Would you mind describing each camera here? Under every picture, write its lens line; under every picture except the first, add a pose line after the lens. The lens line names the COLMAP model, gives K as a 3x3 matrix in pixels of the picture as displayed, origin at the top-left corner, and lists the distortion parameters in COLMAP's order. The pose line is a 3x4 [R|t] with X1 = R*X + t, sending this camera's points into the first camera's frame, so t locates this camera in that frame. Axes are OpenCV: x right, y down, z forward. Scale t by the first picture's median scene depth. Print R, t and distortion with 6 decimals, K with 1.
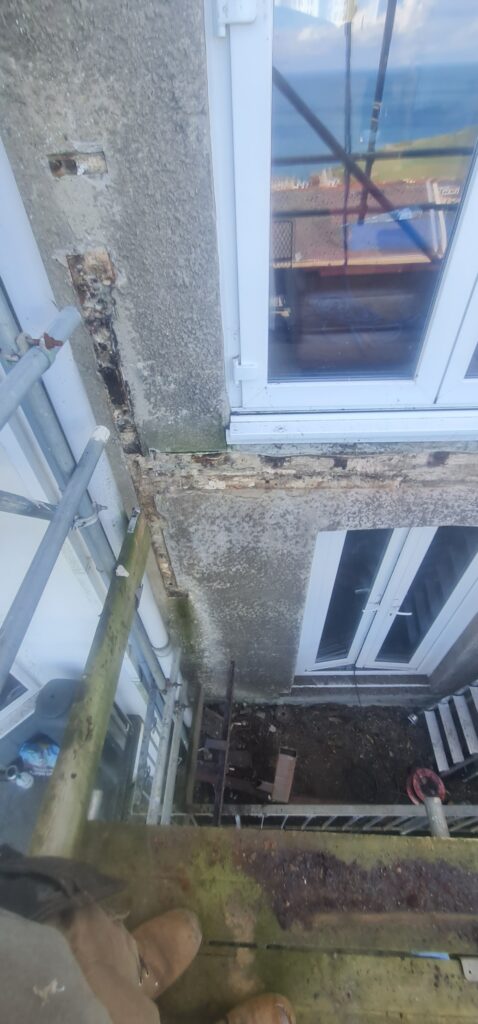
lens RADIAL K [[419.6, 0, 240.2], [0, 419.6, 509.1], [0, 0, 1]] dist [-0.008747, 0.000667]
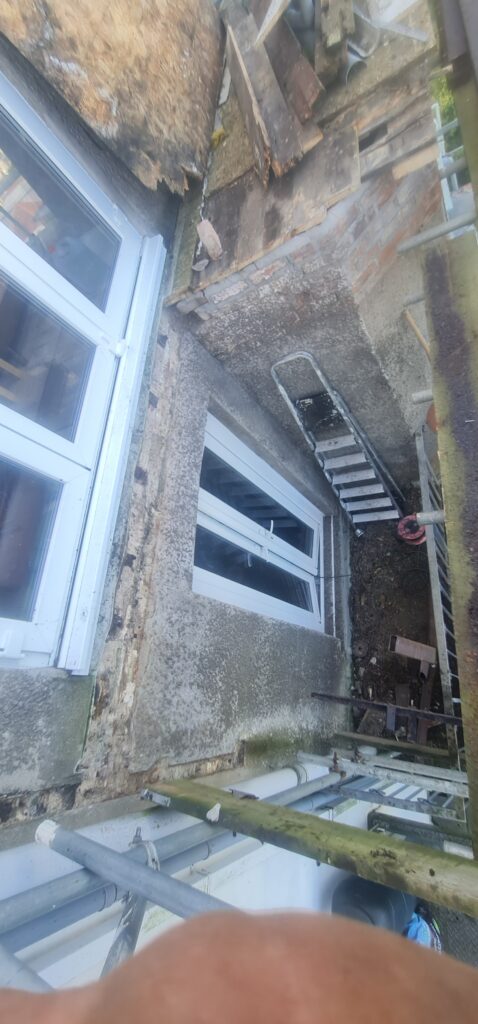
lens RADIAL K [[420.7, 0, 239.2], [0, 420.7, 511.1], [0, 0, 1]] dist [-0.008530, 0.000439]
pose [[0.070204, -0.914759, 0.397854, -0.036635], [0.978980, 0.139745, 0.148558, -0.013237], [-0.191493, 0.379062, 0.905341, -0.030660]]
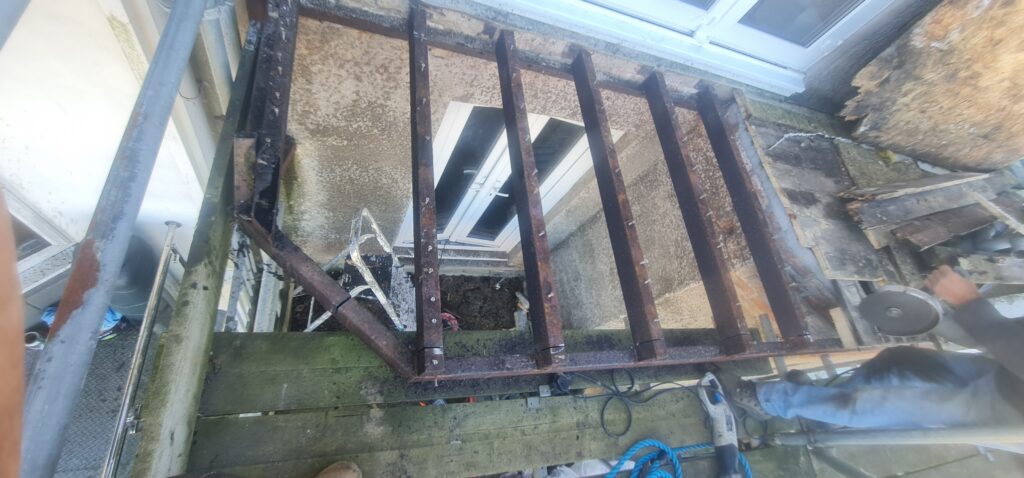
lens RADIAL K [[419.6, 0, 512.4], [0, 419.6, 239.9], [0, 0, 1]] dist [-0.008747, 0.000667]
pose [[0.900379, 0.060265, 0.430913, -0.098538], [-0.191746, 0.943966, 0.268629, 0.072250], [-0.390579, -0.324494, 0.861483, -0.047971]]
